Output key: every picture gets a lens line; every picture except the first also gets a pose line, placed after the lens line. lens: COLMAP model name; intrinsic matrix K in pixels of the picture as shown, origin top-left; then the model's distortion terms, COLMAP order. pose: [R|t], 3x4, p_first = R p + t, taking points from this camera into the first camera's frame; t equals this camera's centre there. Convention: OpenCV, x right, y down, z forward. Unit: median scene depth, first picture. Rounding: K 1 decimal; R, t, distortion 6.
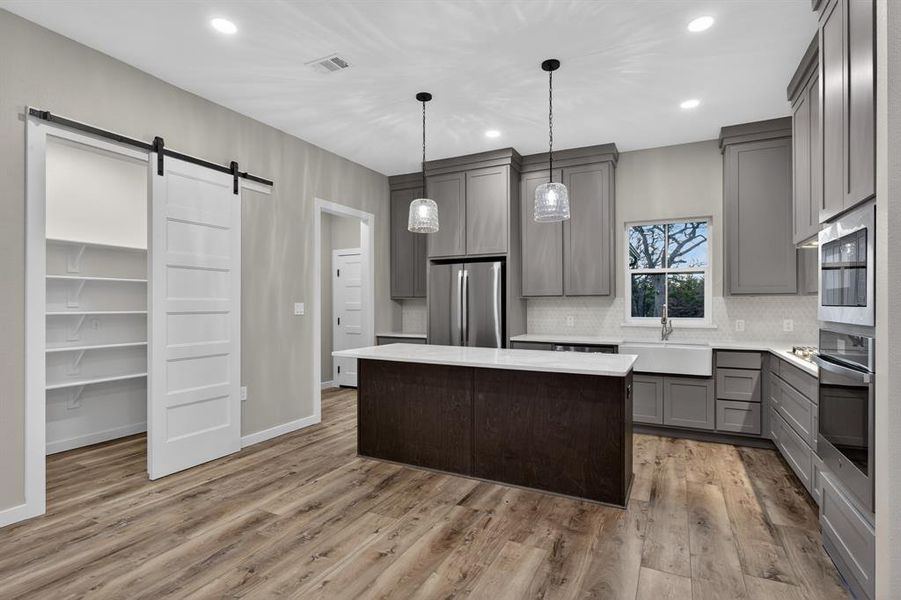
lens RADIAL K [[435.1, 0, 447.6], [0, 435.1, 303.2], [0, 0, 1]] dist [-0.001177, -0.001201]
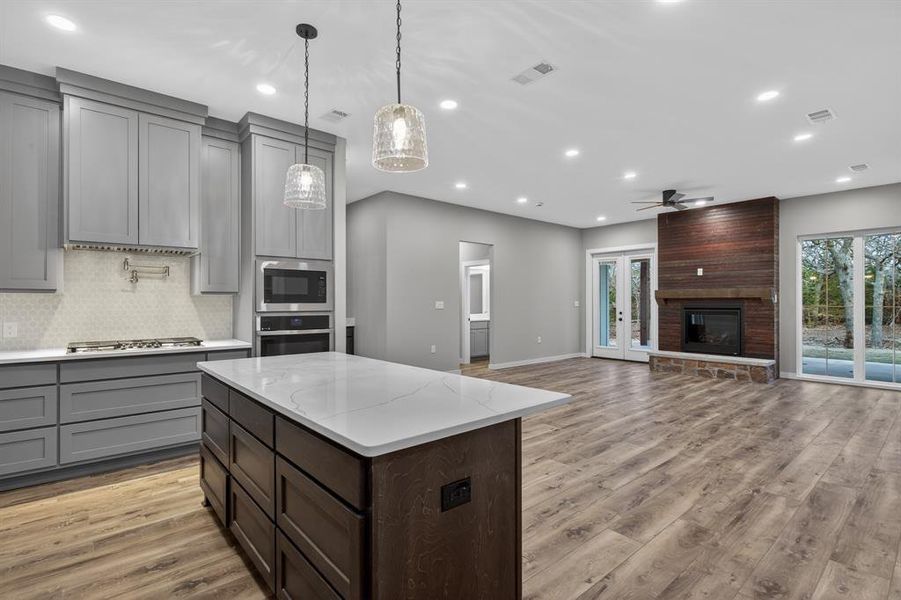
lens RADIAL K [[435.1, 0, 447.8], [0, 435.1, 300.2], [0, 0, 1]] dist [-0.001177, -0.001201]
pose [[-0.923097, 0.003089, 0.384556, -0.446176], [0.001906, 0.999992, -0.003459, 0.001928], [-0.384563, -0.002460, -0.923095, 2.079378]]
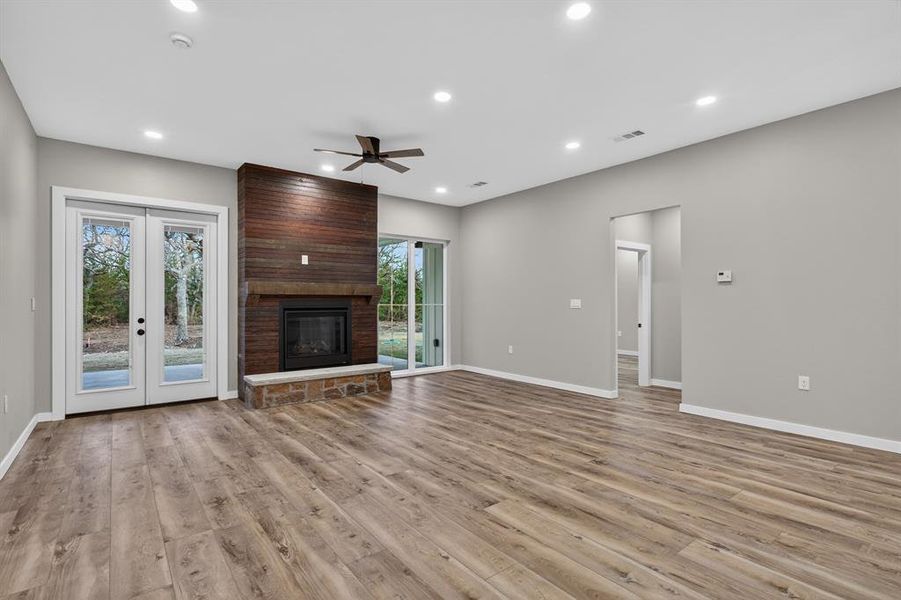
lens RADIAL K [[435.1, 0, 448.9], [0, 435.1, 299.1], [0, 0, 1]] dist [-0.001177, -0.001201]
pose [[-0.427612, -0.009376, -0.903914, 0.802329], [0.002672, 0.999929, -0.011635, 0.028696], [0.903959, -0.007390, -0.427556, 0.259986]]
